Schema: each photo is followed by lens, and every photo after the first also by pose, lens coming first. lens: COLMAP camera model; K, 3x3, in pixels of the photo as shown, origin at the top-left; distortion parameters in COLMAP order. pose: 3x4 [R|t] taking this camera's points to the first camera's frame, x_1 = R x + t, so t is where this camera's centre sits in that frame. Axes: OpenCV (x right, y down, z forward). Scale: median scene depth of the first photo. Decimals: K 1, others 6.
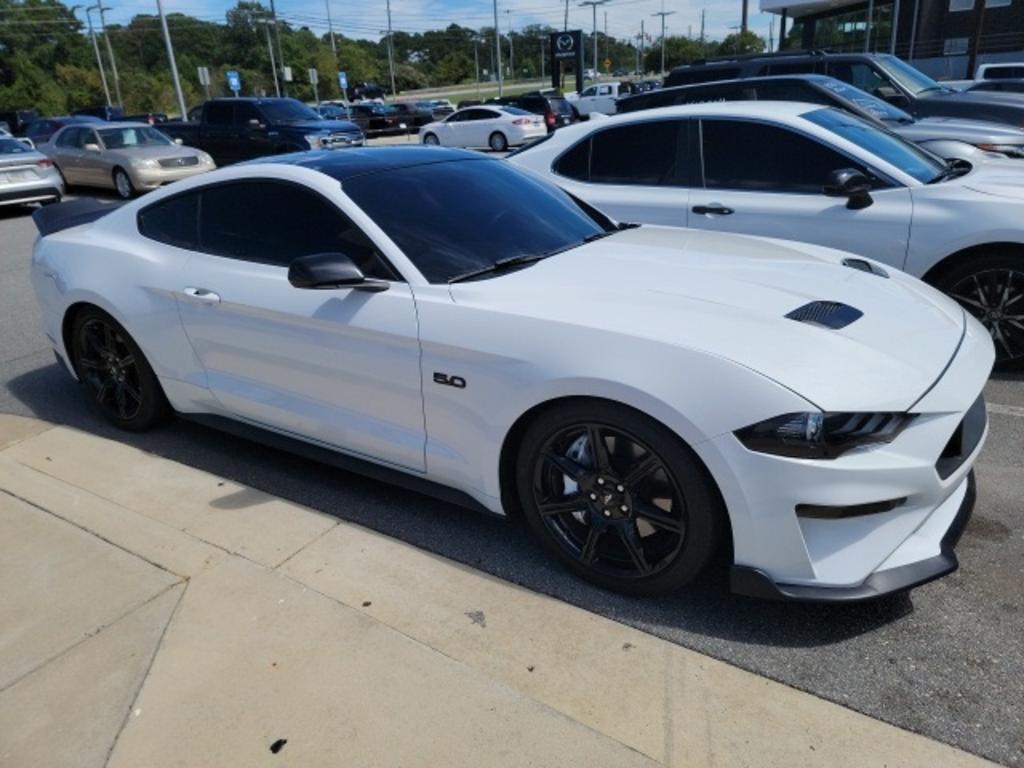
lens RADIAL K [[710.5, 0, 516.1], [0, 710.5, 380.8], [0, 0, 1]] dist [0.011386, -0.015239]
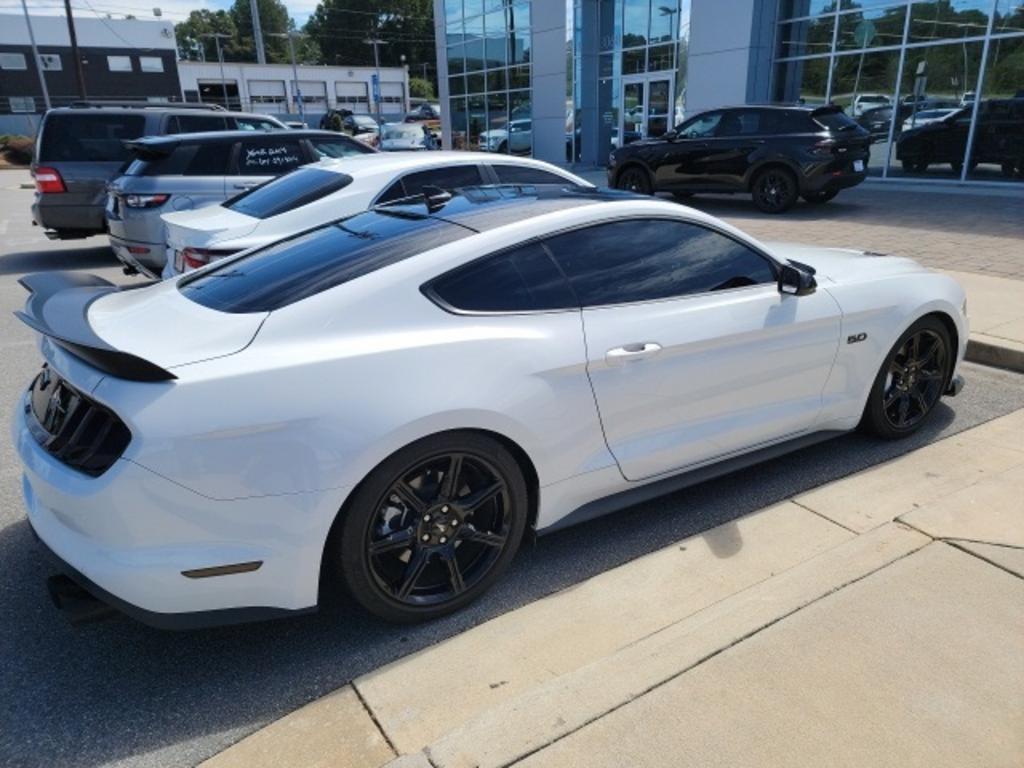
lens RADIAL K [[710.5, 0, 515.9], [0, 710.5, 386.6], [0, 0, 1]] dist [0.011386, -0.015239]
pose [[0.438299, -0.262109, 0.859763, -1.360825], [0.318207, 0.939837, 0.124302, -0.251717], [-0.840618, 0.219101, 0.495335, 0.760864]]
